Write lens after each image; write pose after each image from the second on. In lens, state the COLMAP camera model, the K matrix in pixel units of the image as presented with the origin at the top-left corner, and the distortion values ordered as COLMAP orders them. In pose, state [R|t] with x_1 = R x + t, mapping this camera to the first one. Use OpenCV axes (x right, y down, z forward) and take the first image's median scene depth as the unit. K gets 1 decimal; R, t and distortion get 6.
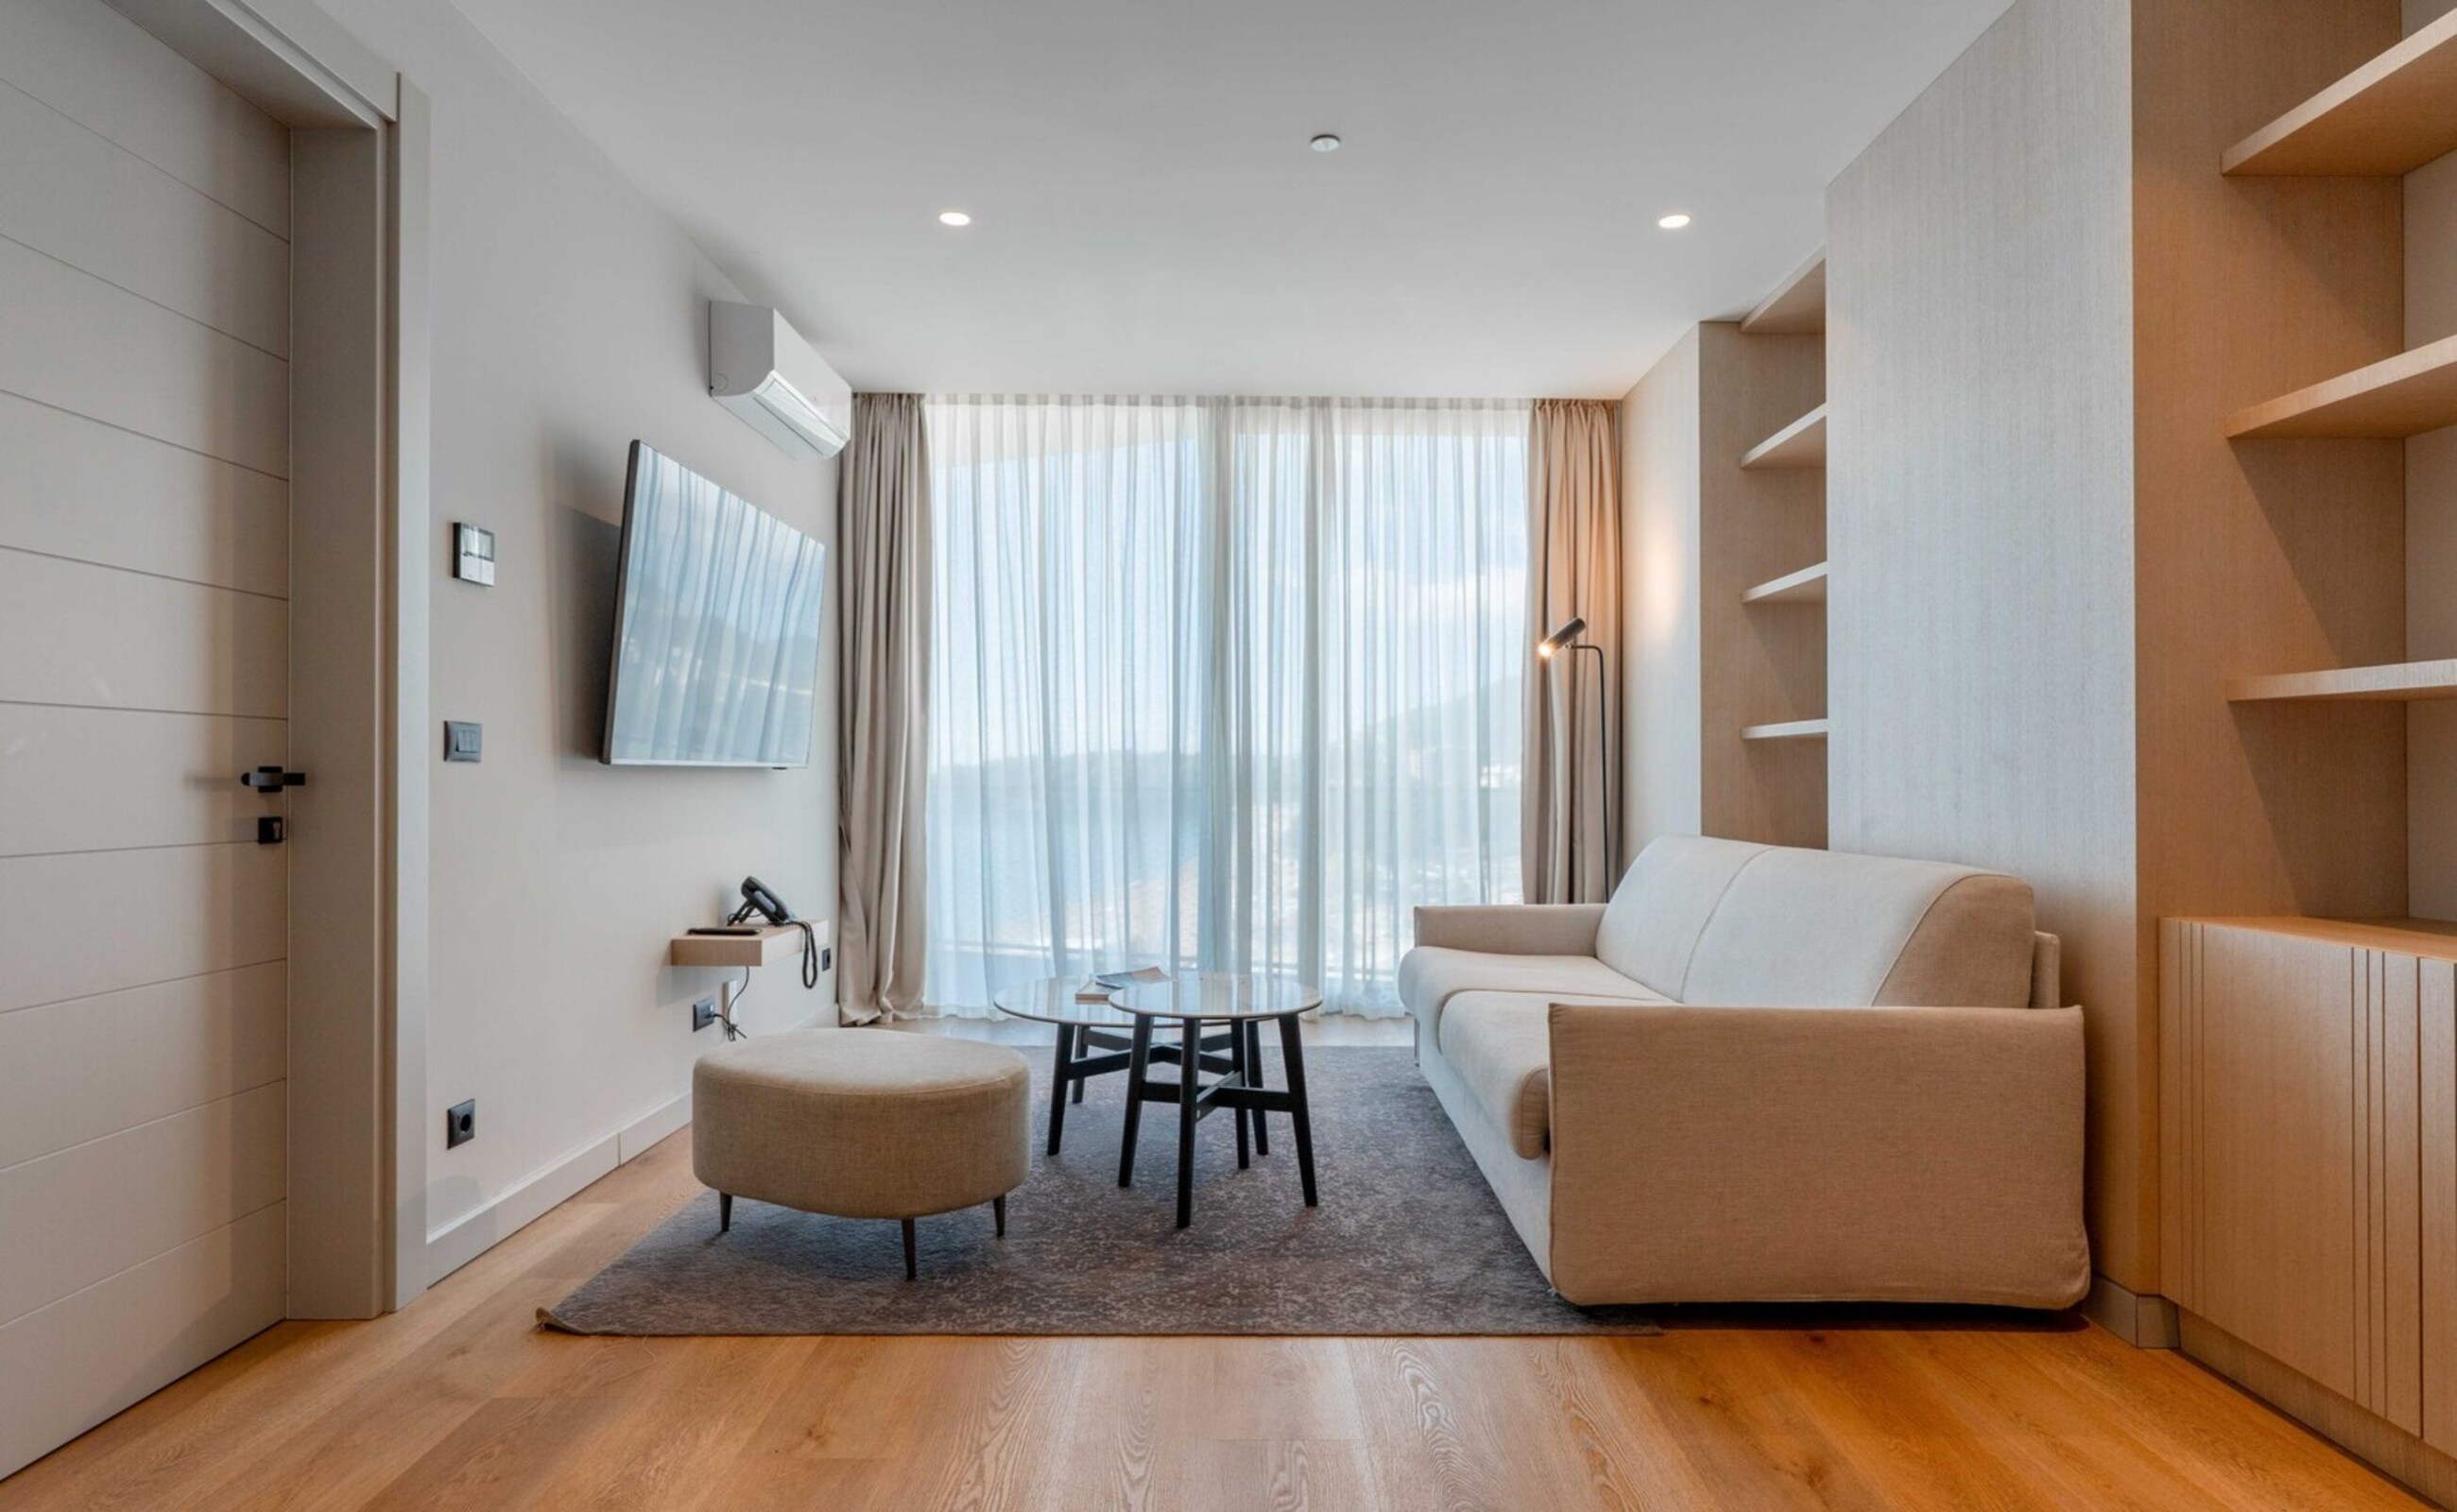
lens RADIAL K [[1328.1, 0, 1220.3], [0, 1328.1, 757.3], [0, 0, 1]] dist [-0.001027, -0.003398]
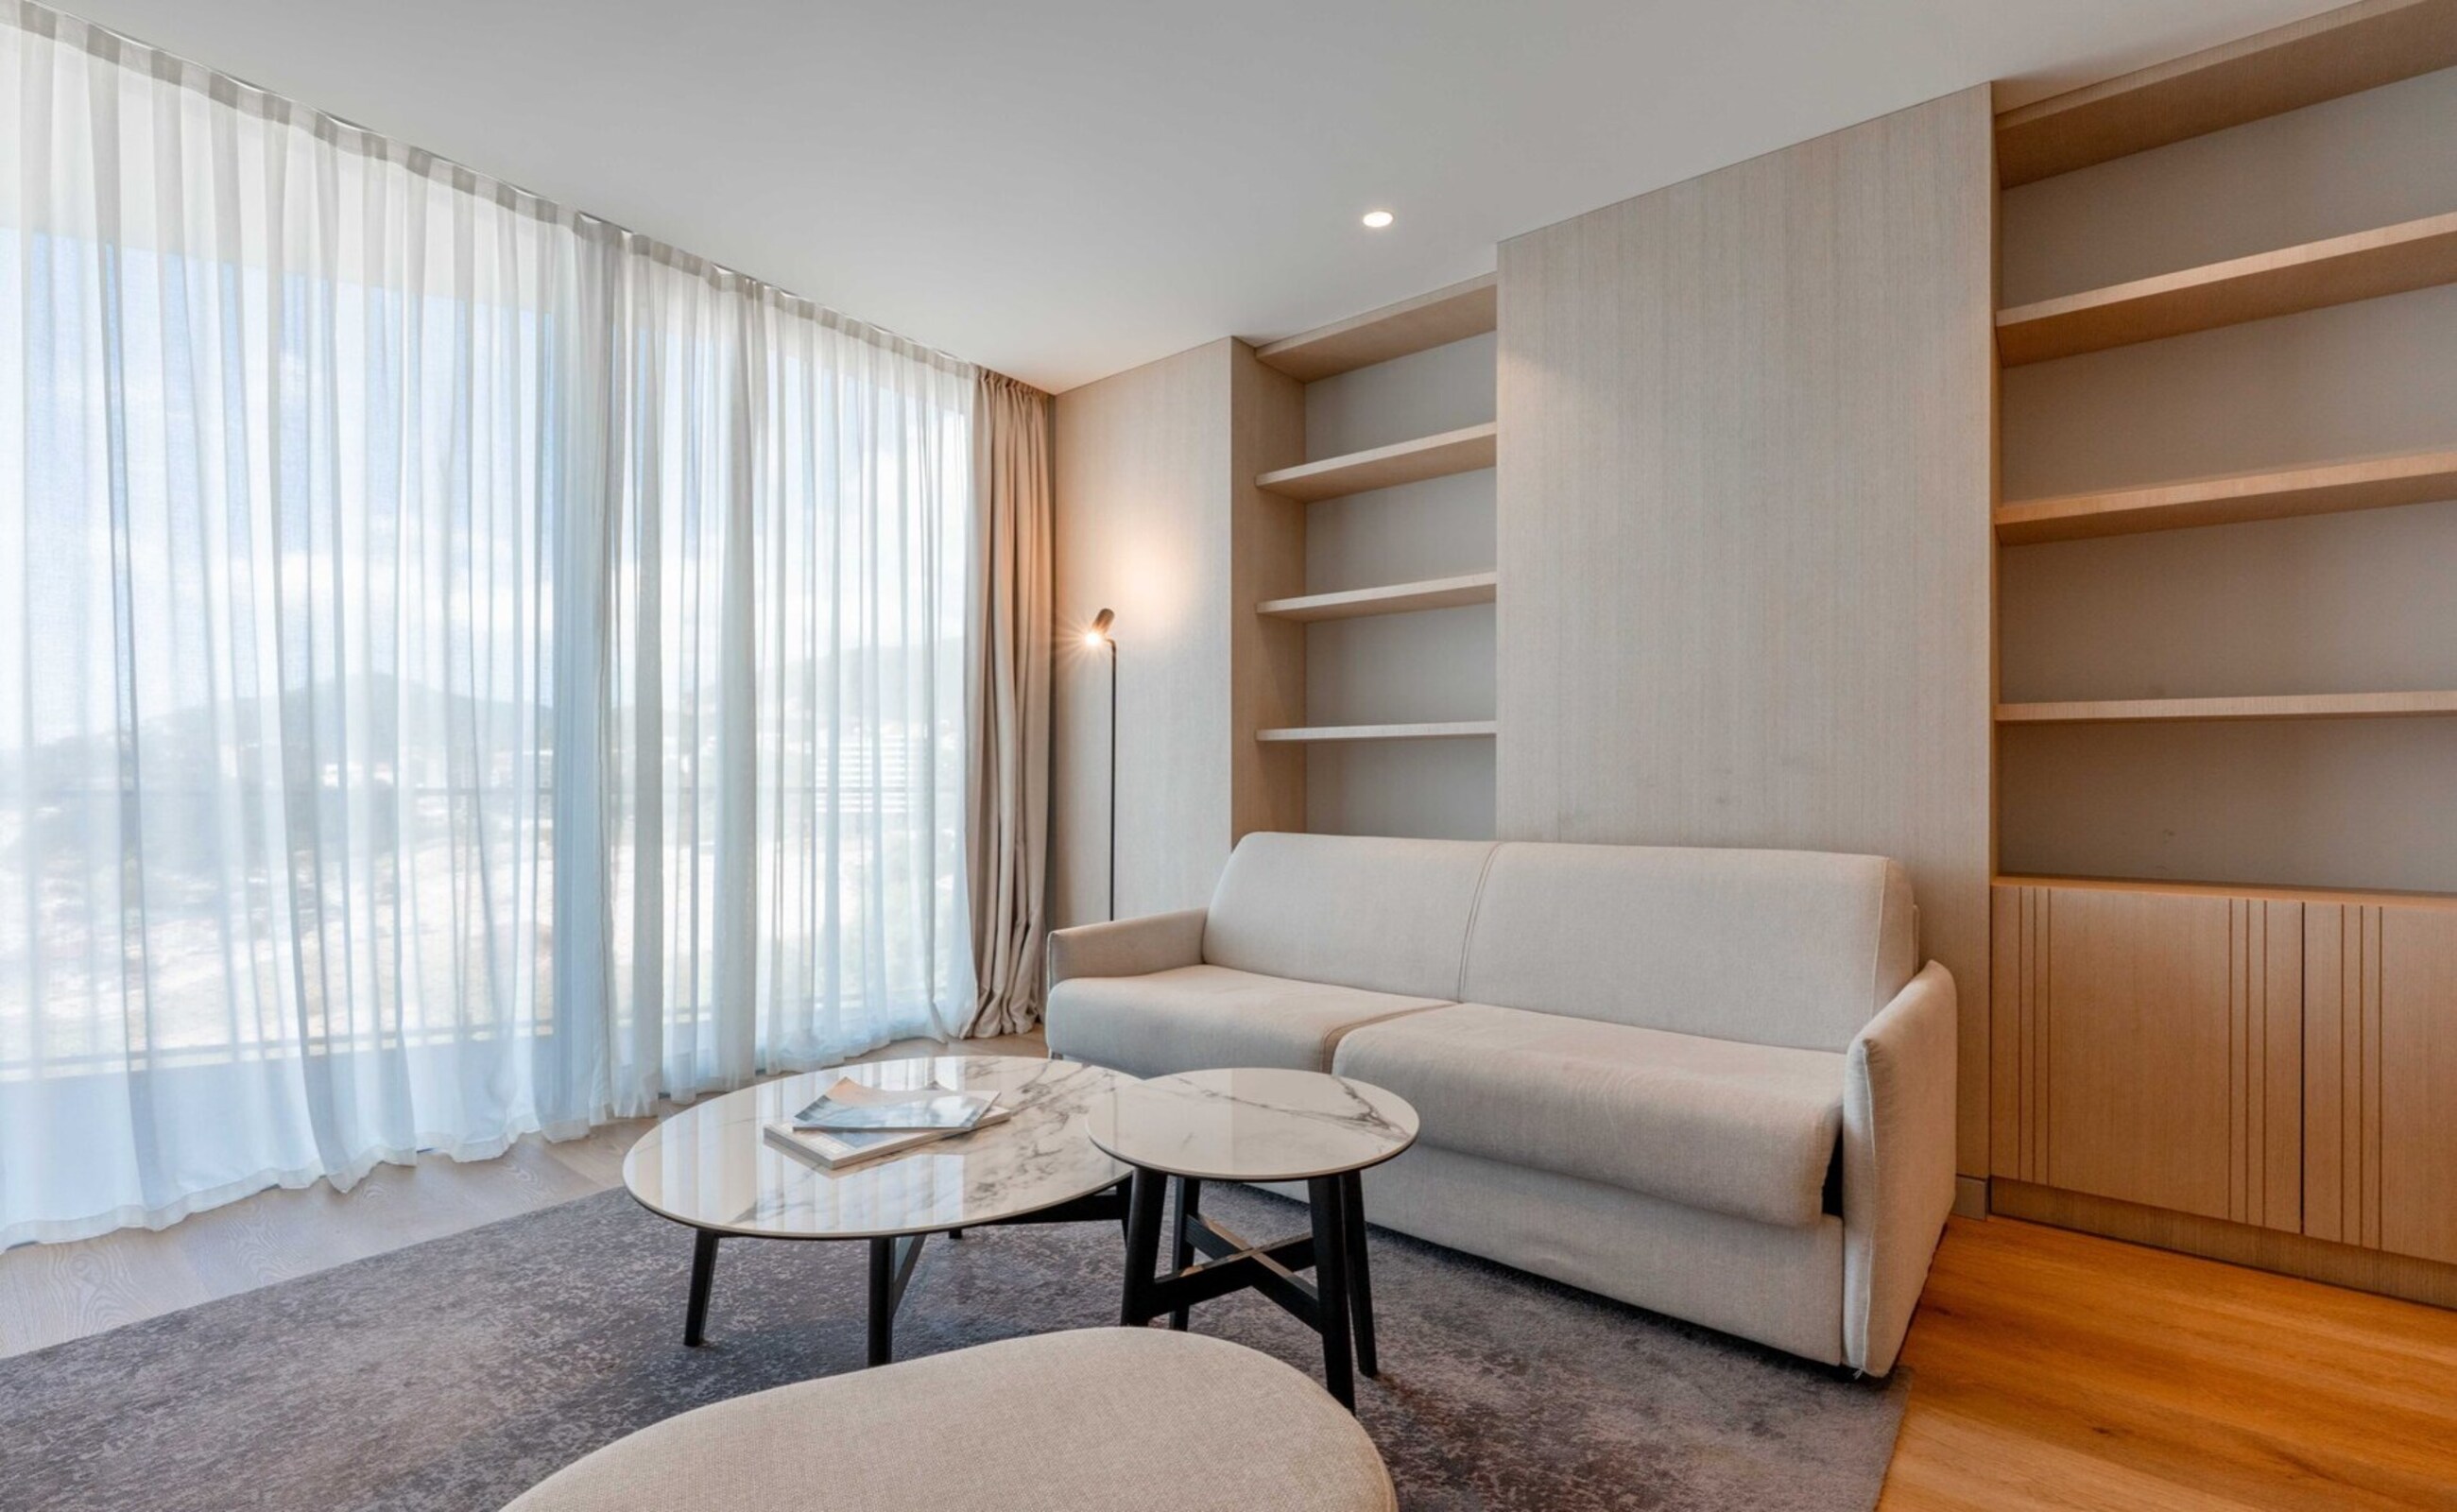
lens RADIAL K [[1041.8, 0, 1223.3], [0, 1041.8, 790.7], [0, 0, 1]] dist [0.002082, 0.000535]
pose [[0.616404, -0.010474, 0.787361, -0.419695], [-0.014717, 0.999584, 0.024819, 0.010358], [-0.787293, -0.026887, 0.615993, 0.719315]]
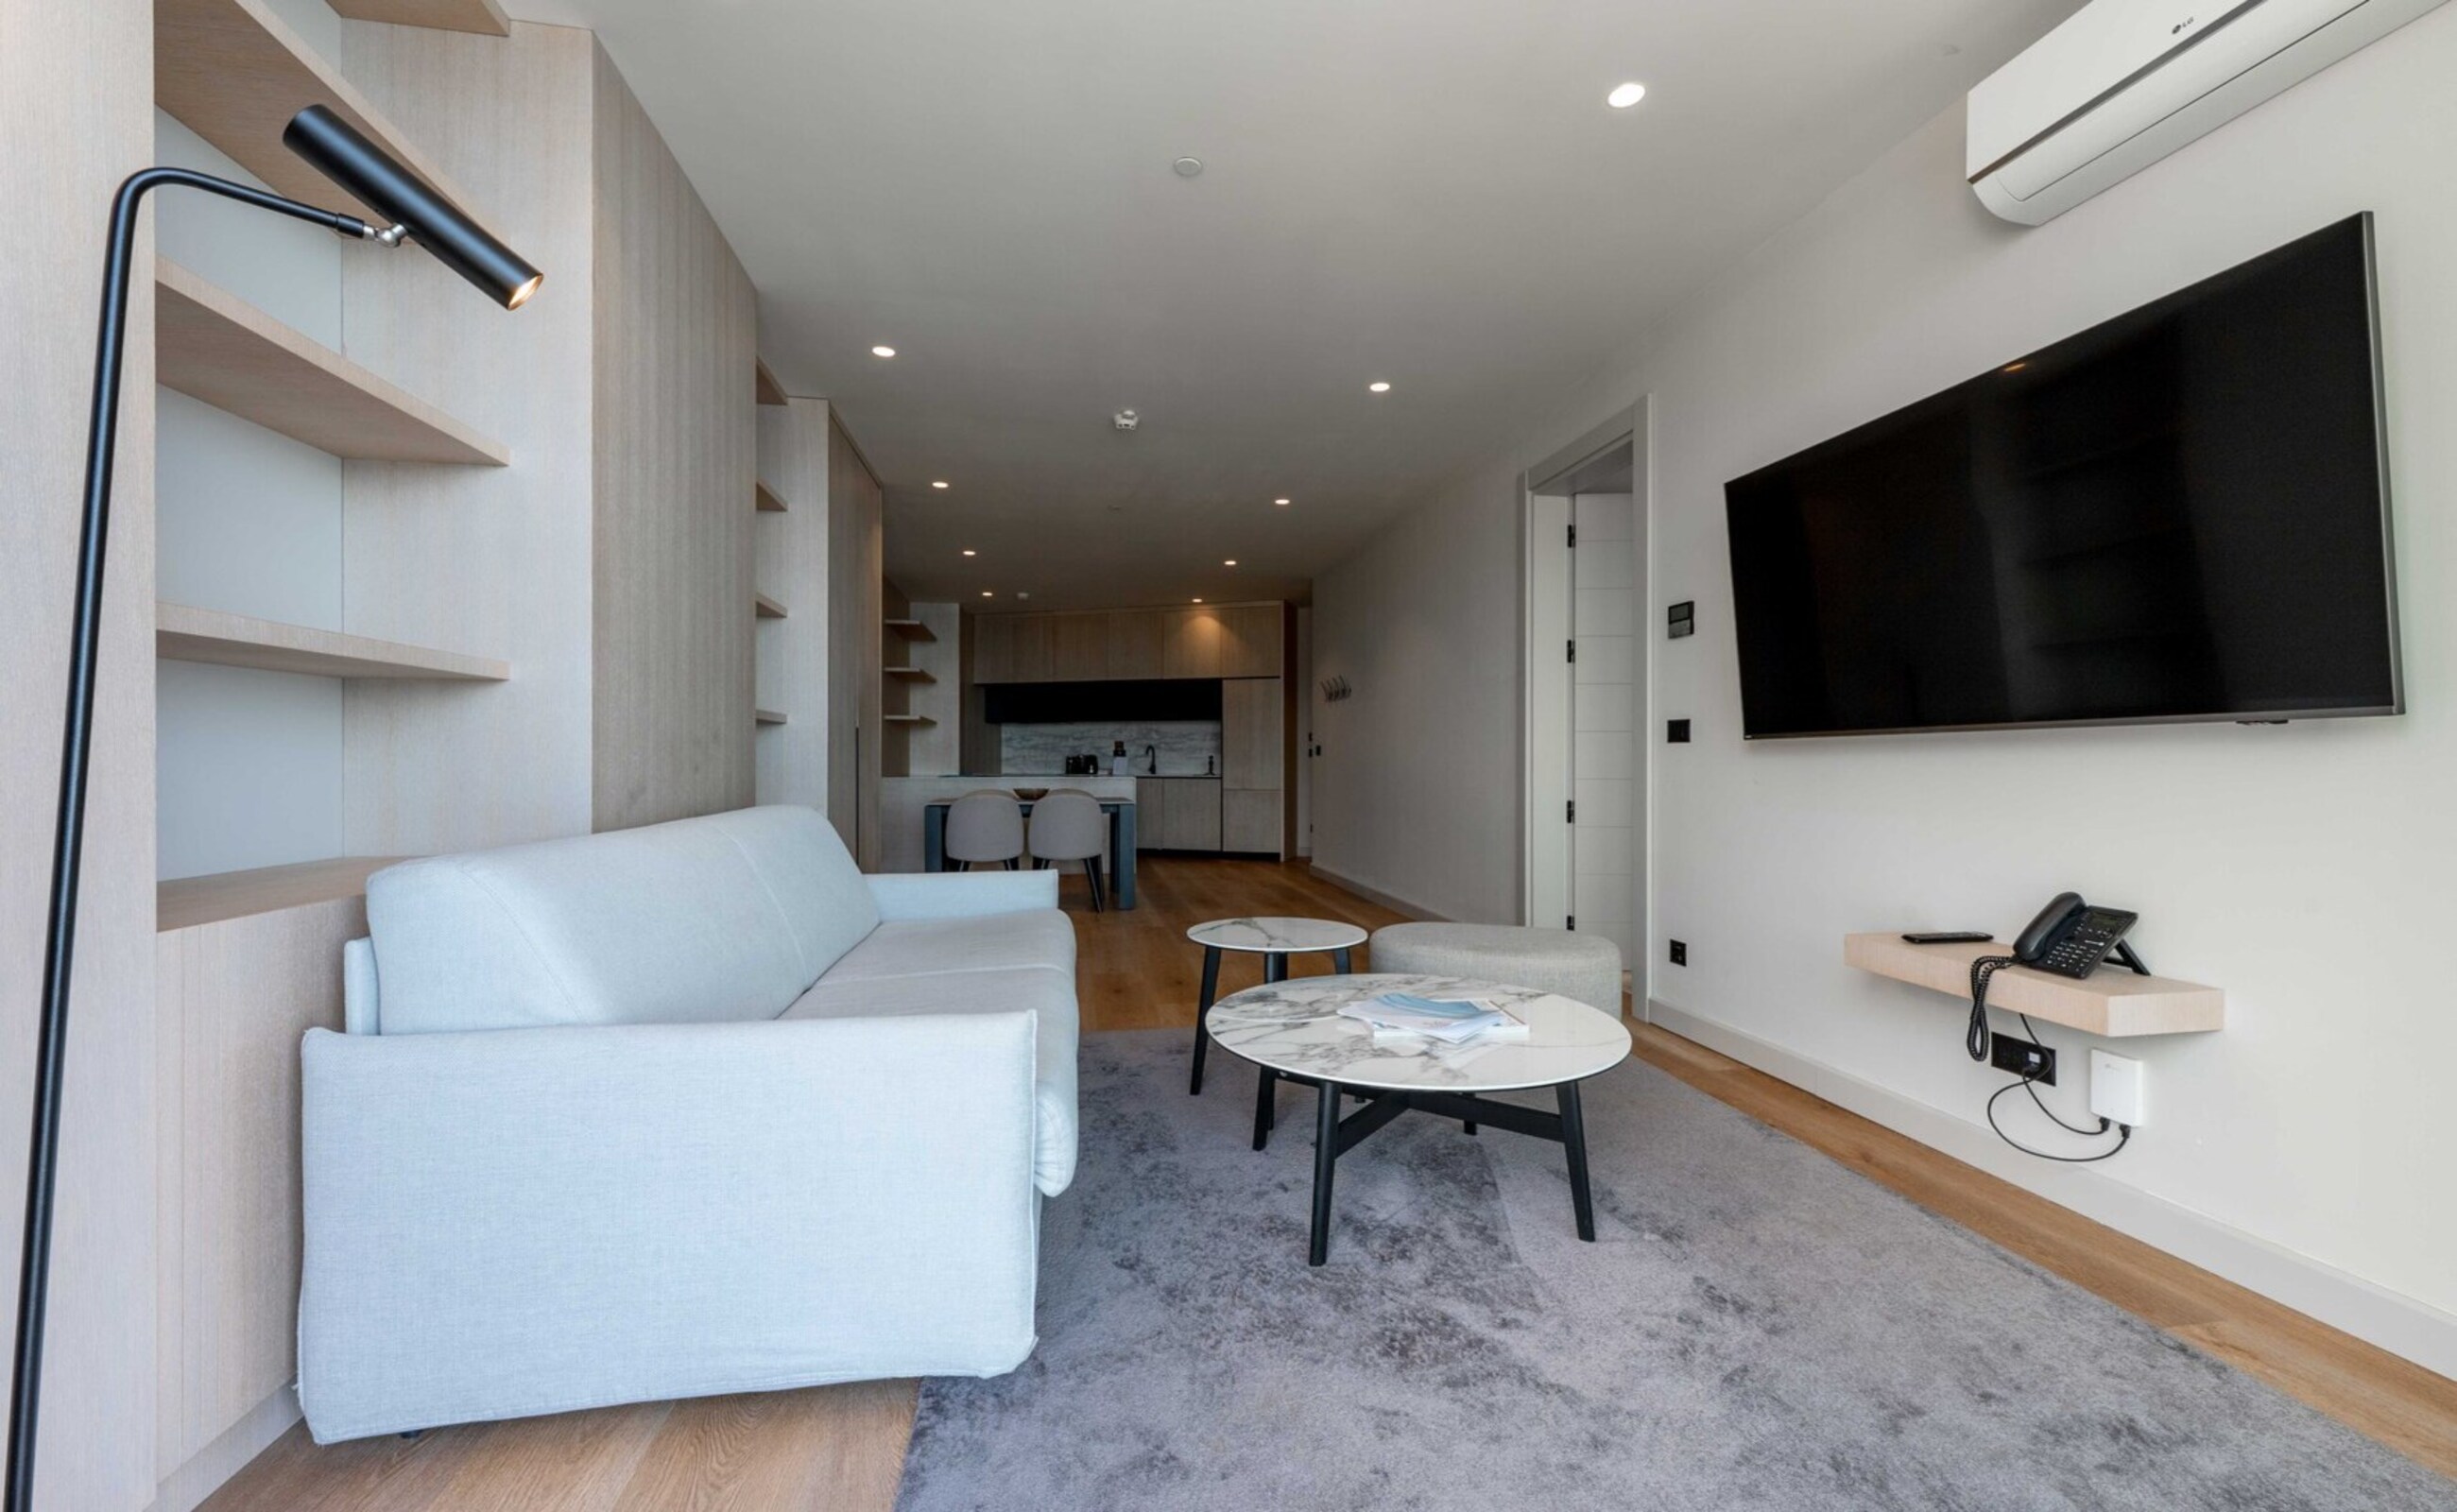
lens RADIAL K [[976.5, 0, 1239.8], [0, 976.5, 765.9], [0, 0, 1]] dist [-0.000658, 0.001330]
pose [[-0.981983, -0.002244, -0.188958, 0.204114], [0.000447, 0.999899, -0.014202, 0.045952], [0.188971, -0.014030, -0.981882, 1.905925]]
